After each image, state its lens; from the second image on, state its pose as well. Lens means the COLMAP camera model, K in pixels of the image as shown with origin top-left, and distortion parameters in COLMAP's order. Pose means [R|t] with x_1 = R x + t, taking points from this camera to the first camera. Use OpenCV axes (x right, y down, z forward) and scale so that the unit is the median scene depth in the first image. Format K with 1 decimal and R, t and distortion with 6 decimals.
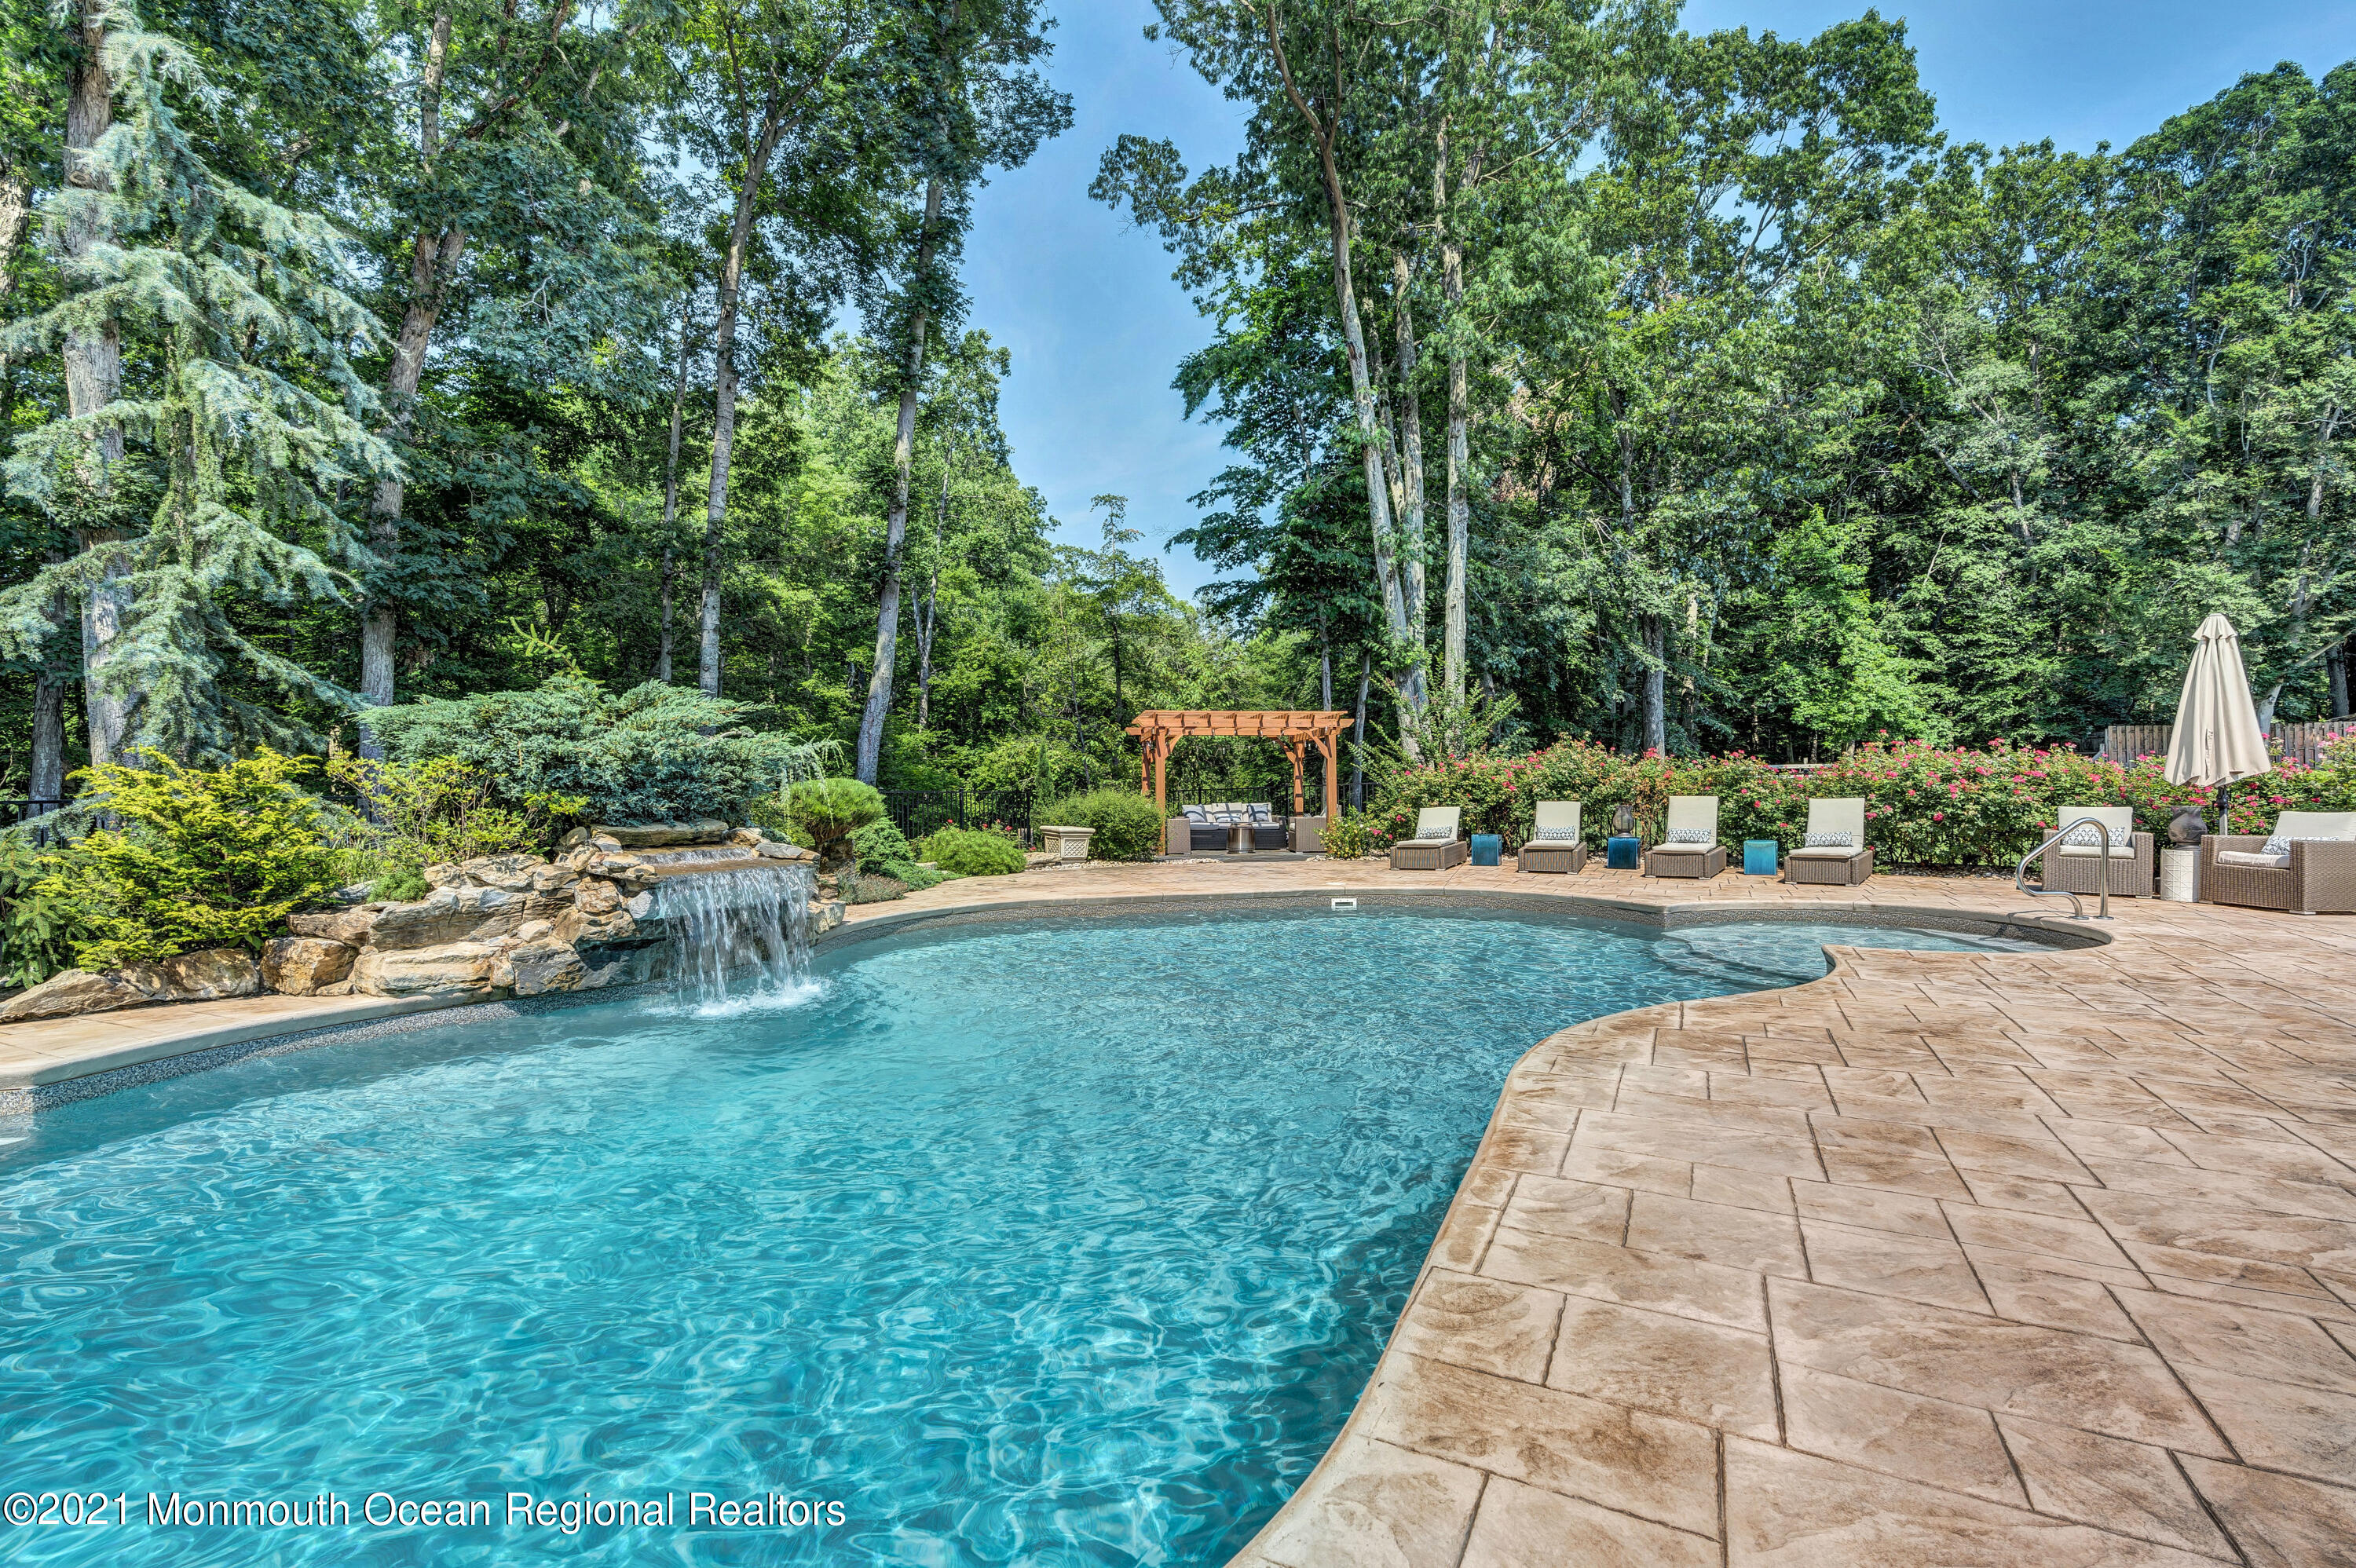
lens RADIAL K [[1052.9, 0, 1174.5], [0, 1052.9, 790.7], [0, 0, 1]] dist [-0.002400, 0.001136]
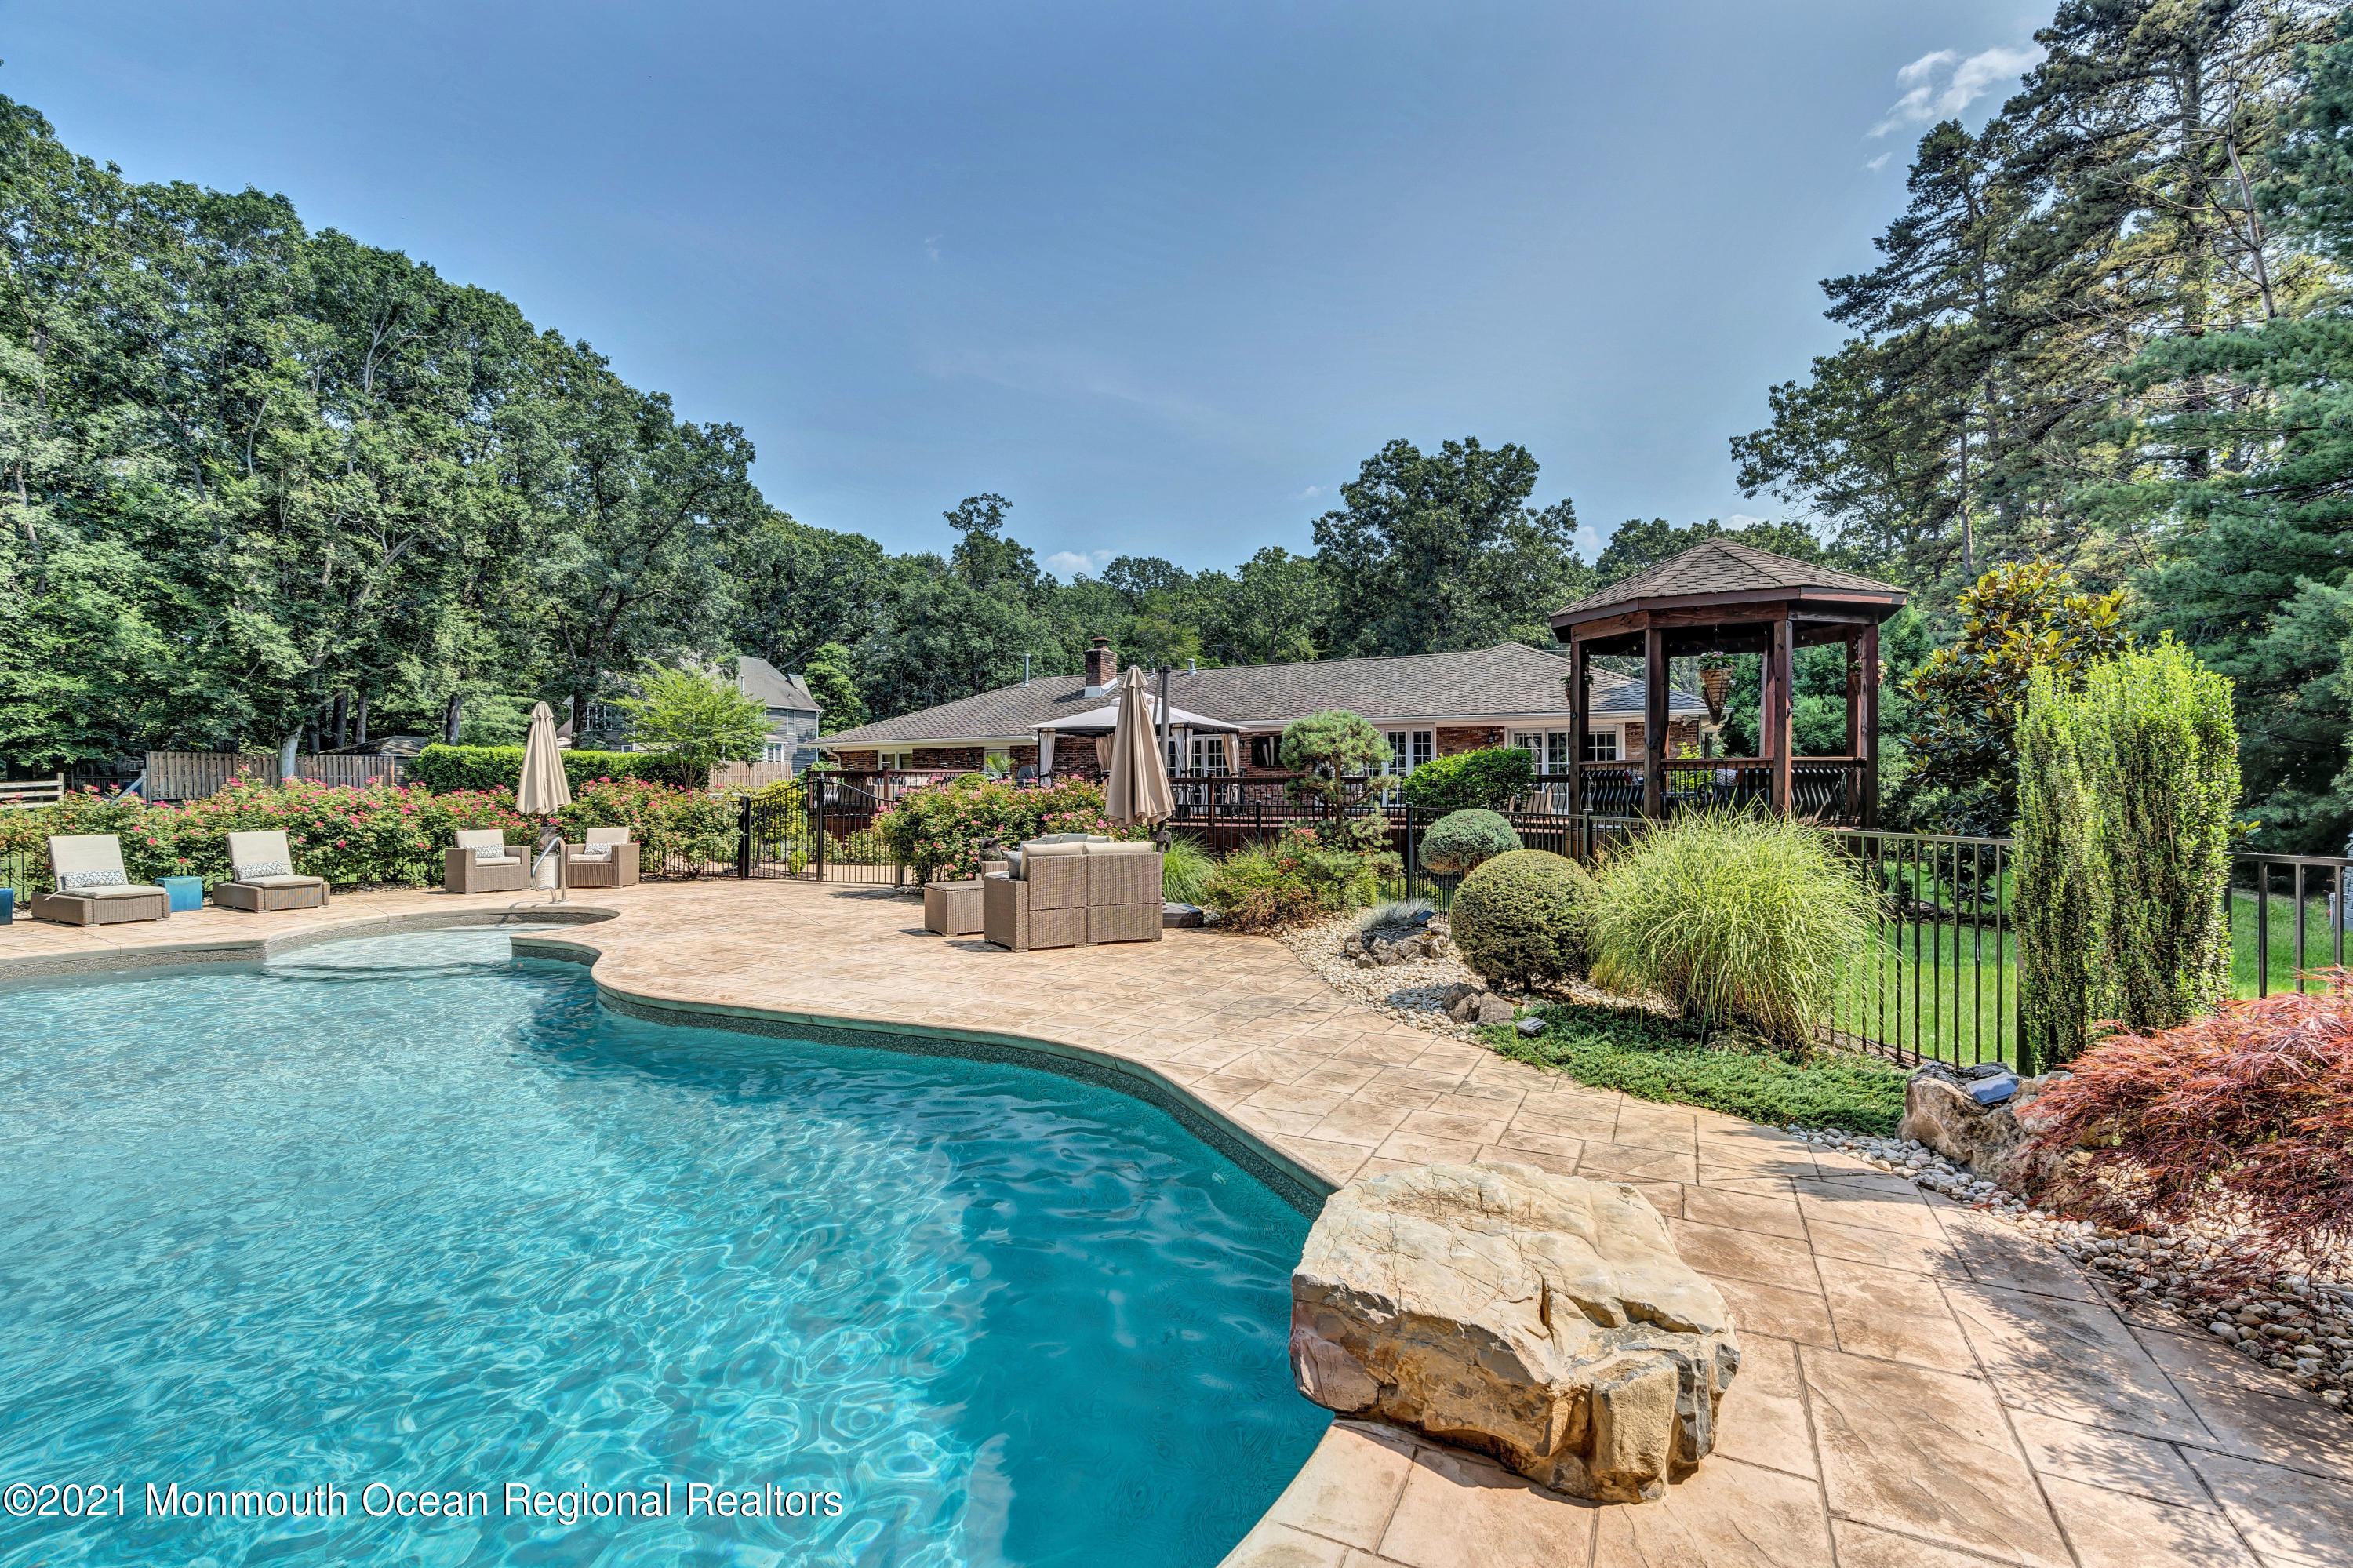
lens RADIAL K [[1051.7, 0, 1175.6], [0, 1051.7, 786.8], [0, 0, 1]] dist [-0.002400, 0.001136]
pose [[-0.006115, 0.001121, 0.999981, -0.130729], [0.021279, 0.999773, -0.000991, -0.005183], [-0.999755, 0.021272, -0.006138, 0.015892]]
